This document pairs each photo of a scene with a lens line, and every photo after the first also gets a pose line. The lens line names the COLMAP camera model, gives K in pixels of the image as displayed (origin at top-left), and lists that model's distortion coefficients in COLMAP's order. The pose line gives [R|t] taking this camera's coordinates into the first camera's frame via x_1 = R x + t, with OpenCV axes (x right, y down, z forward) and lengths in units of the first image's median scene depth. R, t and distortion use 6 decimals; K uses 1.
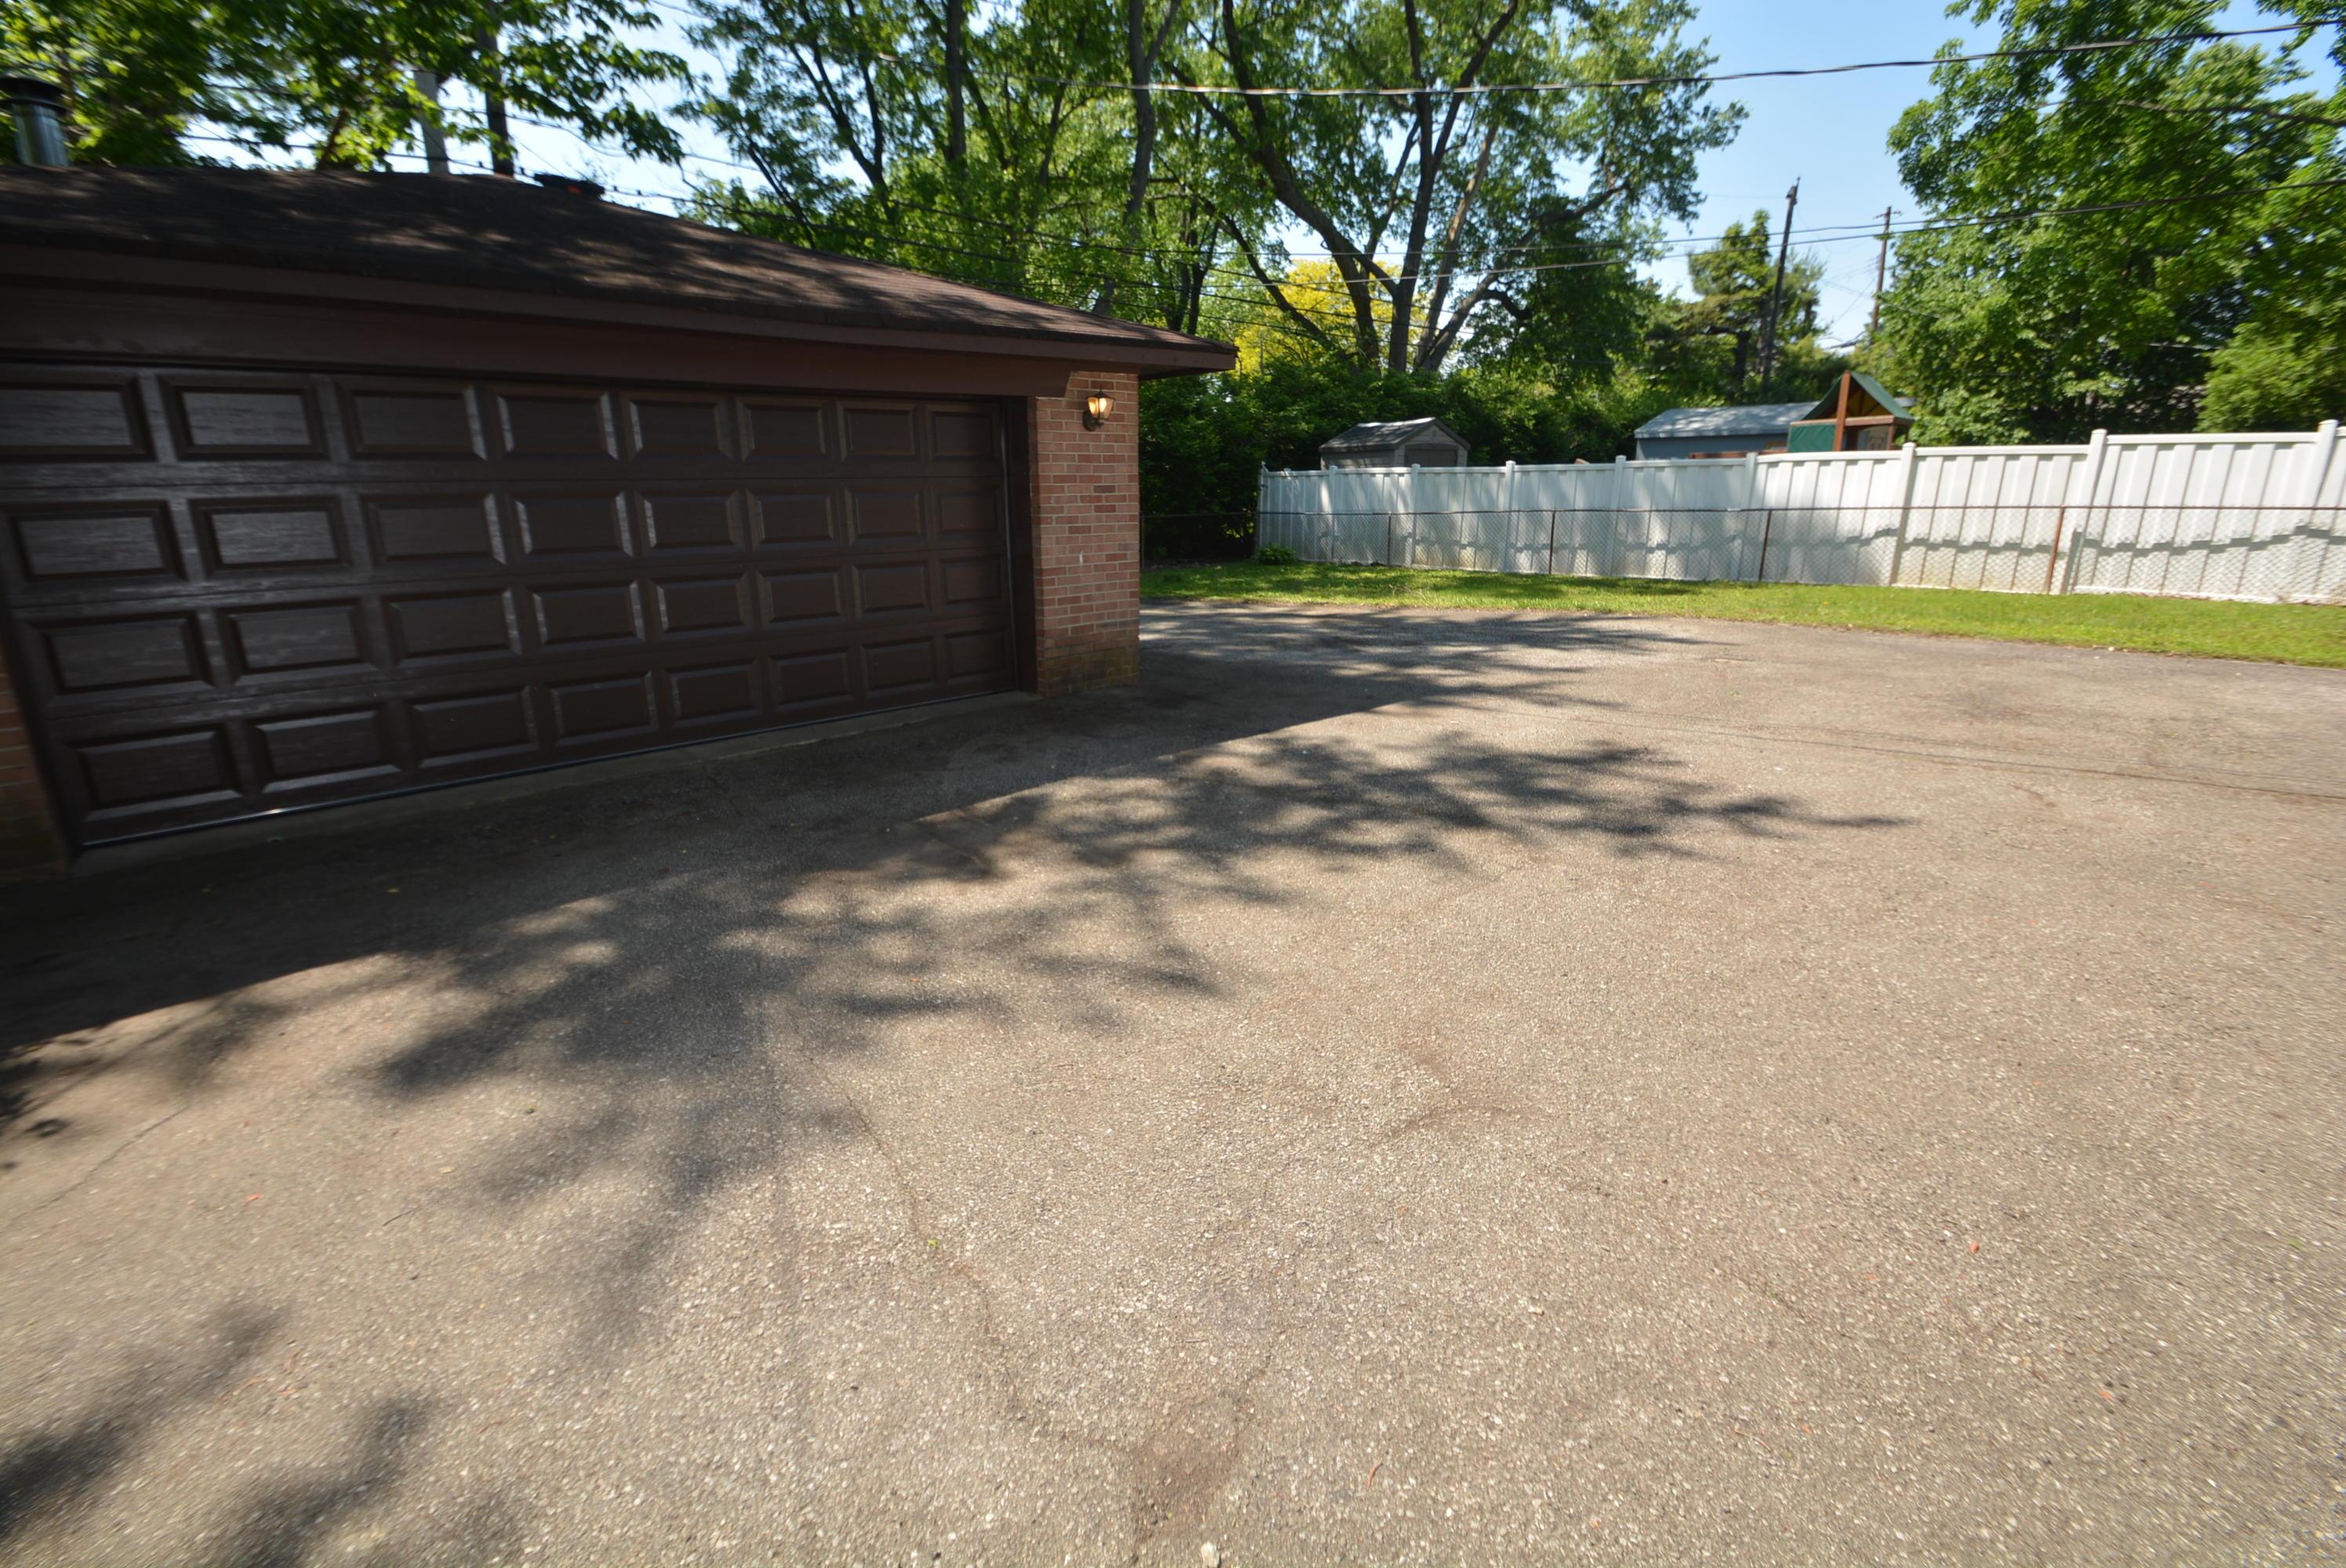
lens RADIAL K [[1036.9, 0, 1157.7], [0, 1036.9, 781.9], [0, 0, 1]] dist [-0.000383, -0.008308]
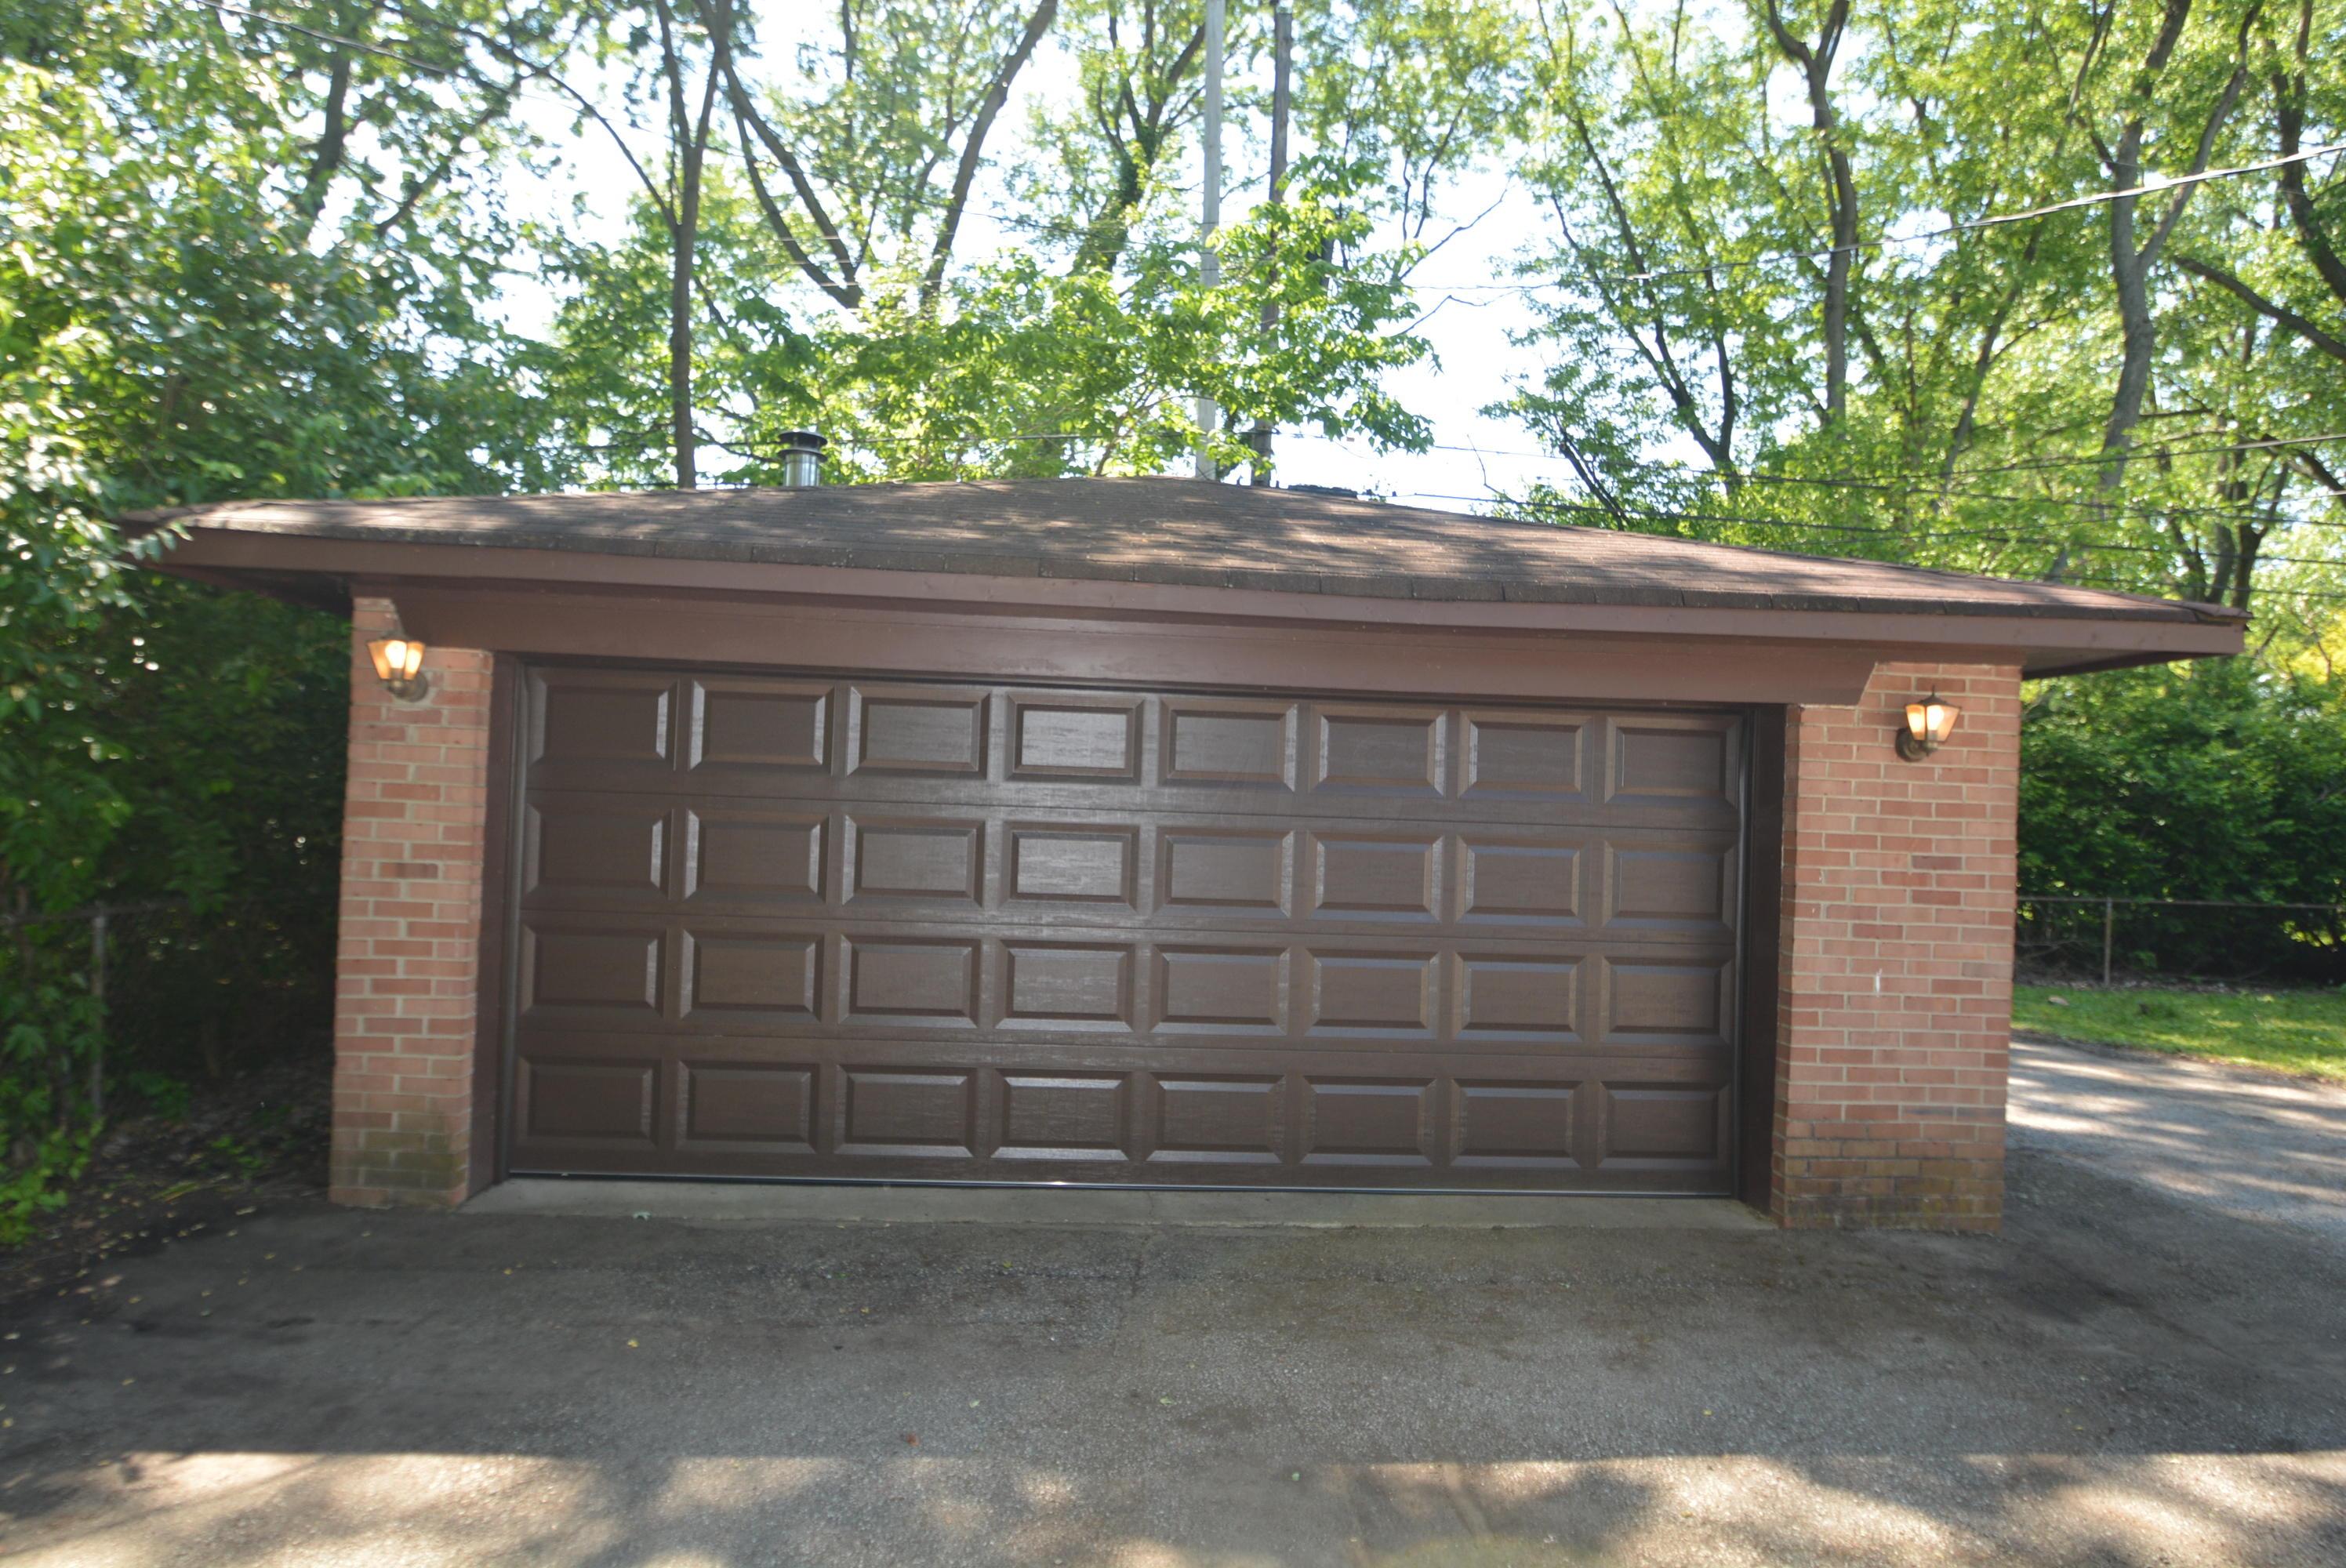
lens RADIAL K [[1283.4, 0, 1163.4], [0, 1283.4, 768.8], [0, 0, 1]] dist [-0.026064, -0.001750]
pose [[0.774548, 0.022673, -0.632109, 0.040993], [-0.218460, 0.947448, -0.233703, -0.061333], [0.593592, 0.319105, 0.738797, 0.181327]]
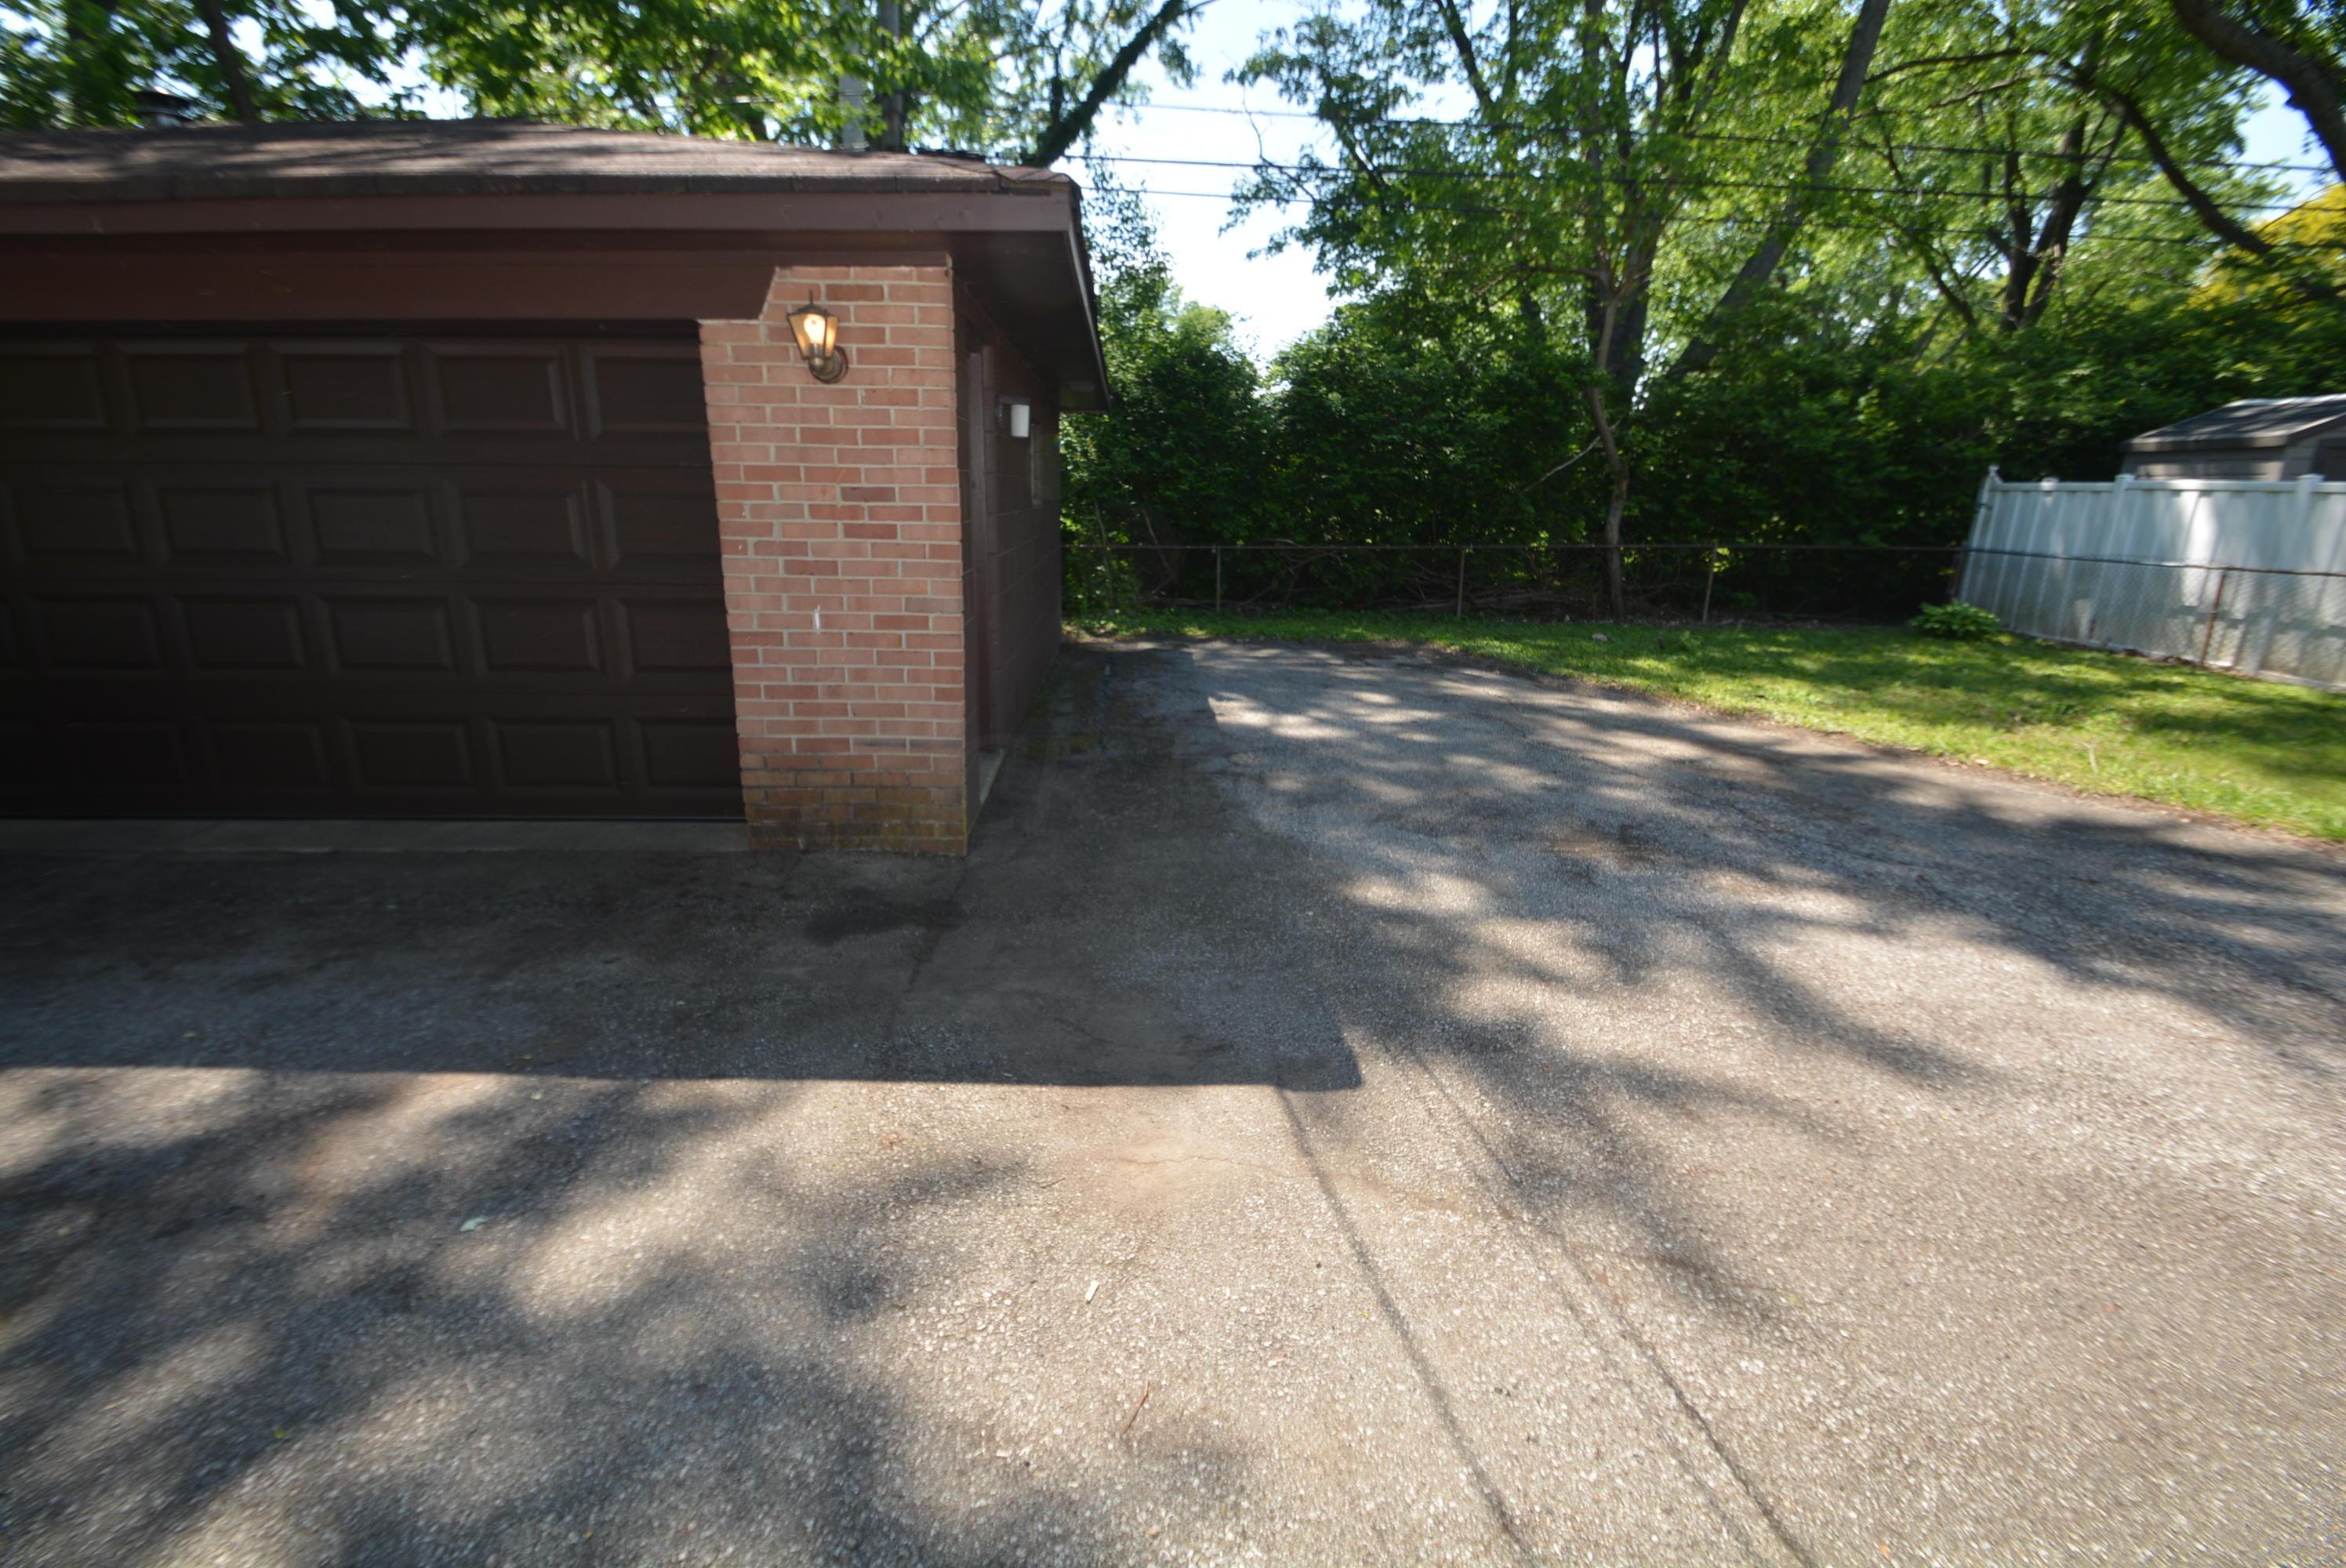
lens RADIAL K [[1036.9, 0, 1160.8], [0, 1036.9, 779.2], [0, 0, 1]] dist [-0.000383, -0.008308]
pose [[0.761587, 0.203641, -0.615236, 0.307064], [-0.204261, 0.976387, 0.070331, -0.153565], [0.615030, 0.072105, 0.785200, 0.507059]]
